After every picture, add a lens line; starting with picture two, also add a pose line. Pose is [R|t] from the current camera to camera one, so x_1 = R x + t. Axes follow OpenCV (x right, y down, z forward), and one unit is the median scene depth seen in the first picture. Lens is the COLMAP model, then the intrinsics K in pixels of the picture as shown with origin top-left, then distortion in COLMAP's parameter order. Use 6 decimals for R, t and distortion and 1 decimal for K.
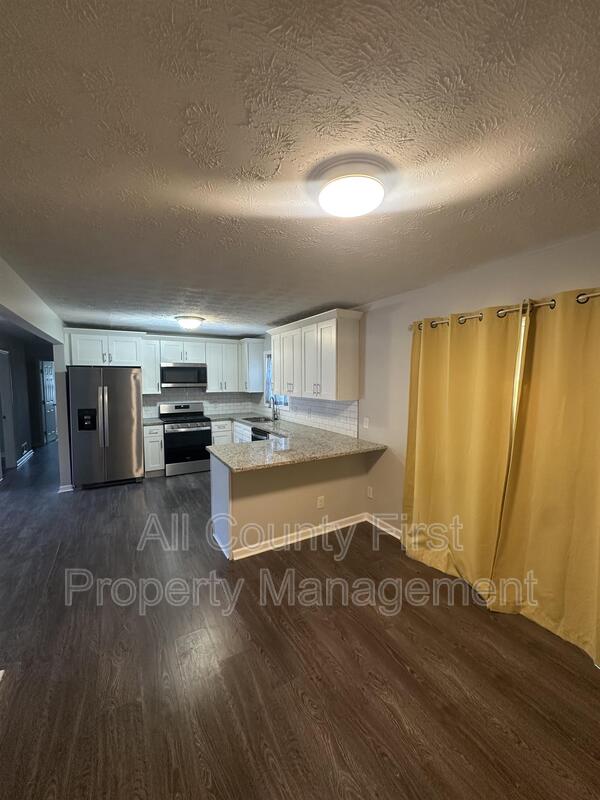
lens RADIAL K [[319.2, 0, 299.7], [0, 319.2, 398.3], [0, 0, 1]] dist [-0.001515, 0.000349]
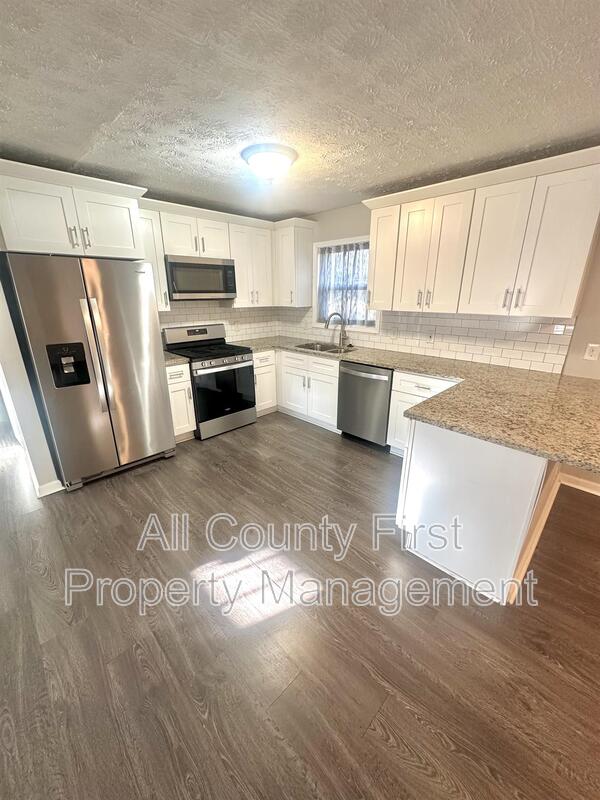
lens RADIAL K [[319.2, 0, 299.7], [0, 319.2, 398.3], [0, 0, 1]] dist [-0.001515, 0.000349]
pose [[0.963322, -0.083030, 0.255179, -0.359048], [0.013947, 0.965135, 0.261381, -0.008832], [-0.267985, -0.248235, 0.930894, 0.326218]]
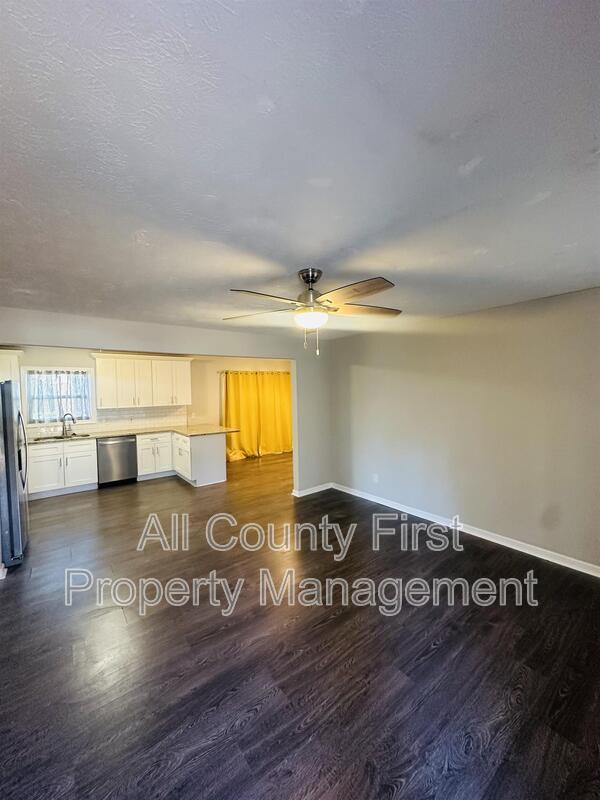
lens RADIAL K [[319.2, 0, 299.7], [0, 319.2, 398.3], [0, 0, 1]] dist [-0.001515, 0.000349]
pose [[-0.149264, -0.009086, 0.988756, -1.190956], [0.079095, 0.996644, 0.021098, -0.016516], [-0.985629, 0.081355, -0.148045, 0.399807]]
